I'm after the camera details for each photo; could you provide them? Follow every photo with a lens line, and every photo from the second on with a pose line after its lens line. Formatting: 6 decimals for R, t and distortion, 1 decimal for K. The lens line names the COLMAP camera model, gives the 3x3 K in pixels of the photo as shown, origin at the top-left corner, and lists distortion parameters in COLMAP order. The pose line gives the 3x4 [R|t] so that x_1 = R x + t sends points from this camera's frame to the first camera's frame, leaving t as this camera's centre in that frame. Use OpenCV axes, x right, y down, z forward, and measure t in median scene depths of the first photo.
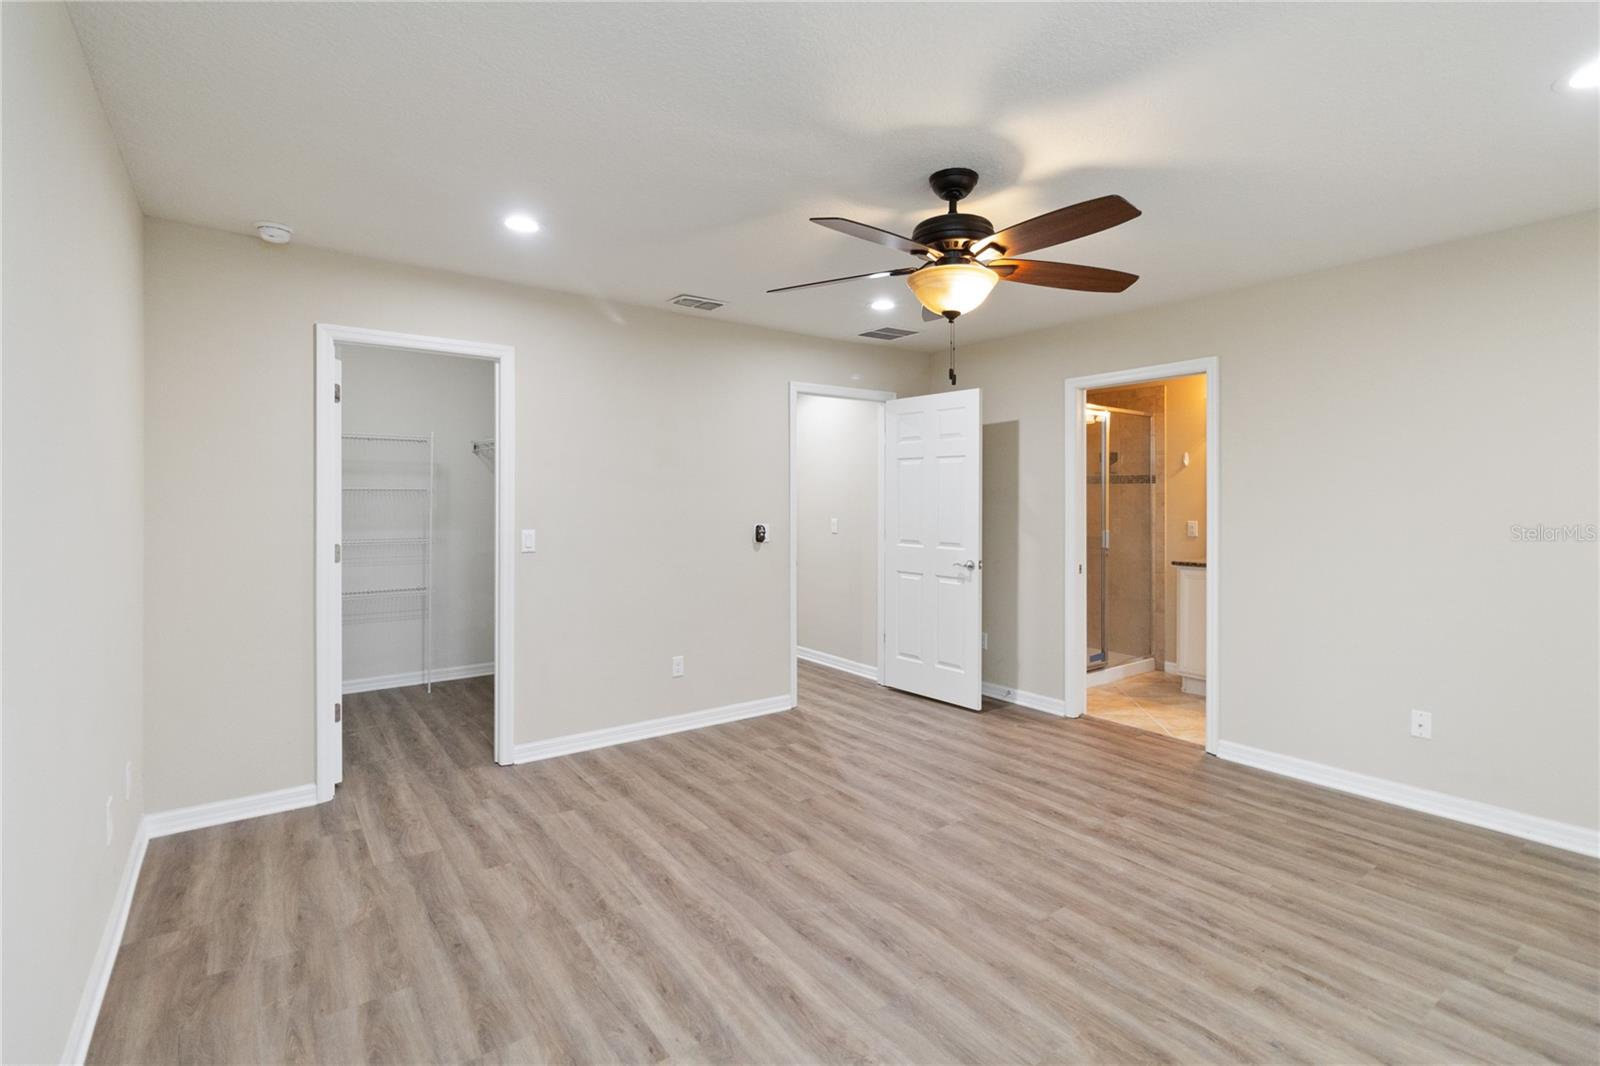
lens RADIAL K [[744.4, 0, 804.1], [0, 744.4, 499.1], [0, 0, 1]] dist [0.000182, 0.000057]
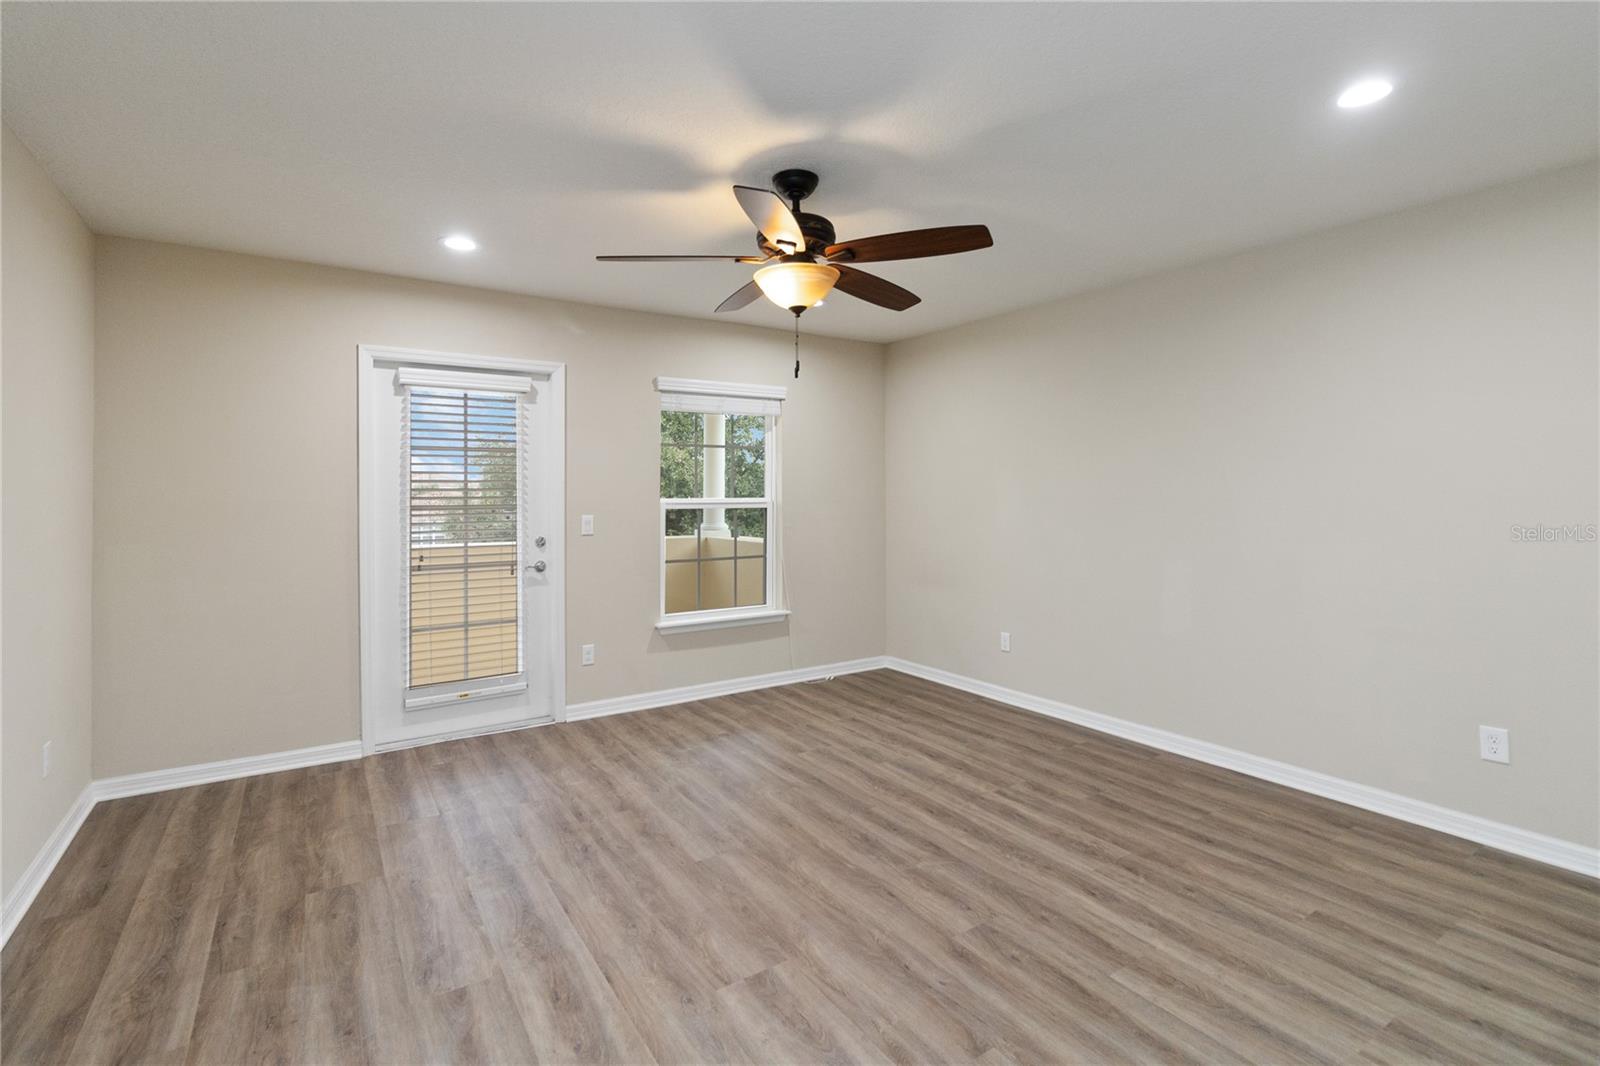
lens RADIAL K [[744.4, 0, 804.1], [0, 744.4, 499.1], [0, 0, 1]] dist [0.000182, 0.000057]
pose [[-0.998654, 0.001435, 0.051844, 0.128117], [0.001823, 0.999971, 0.007450, 0.010414], [-0.051832, 0.007534, -0.998627, 1.952450]]
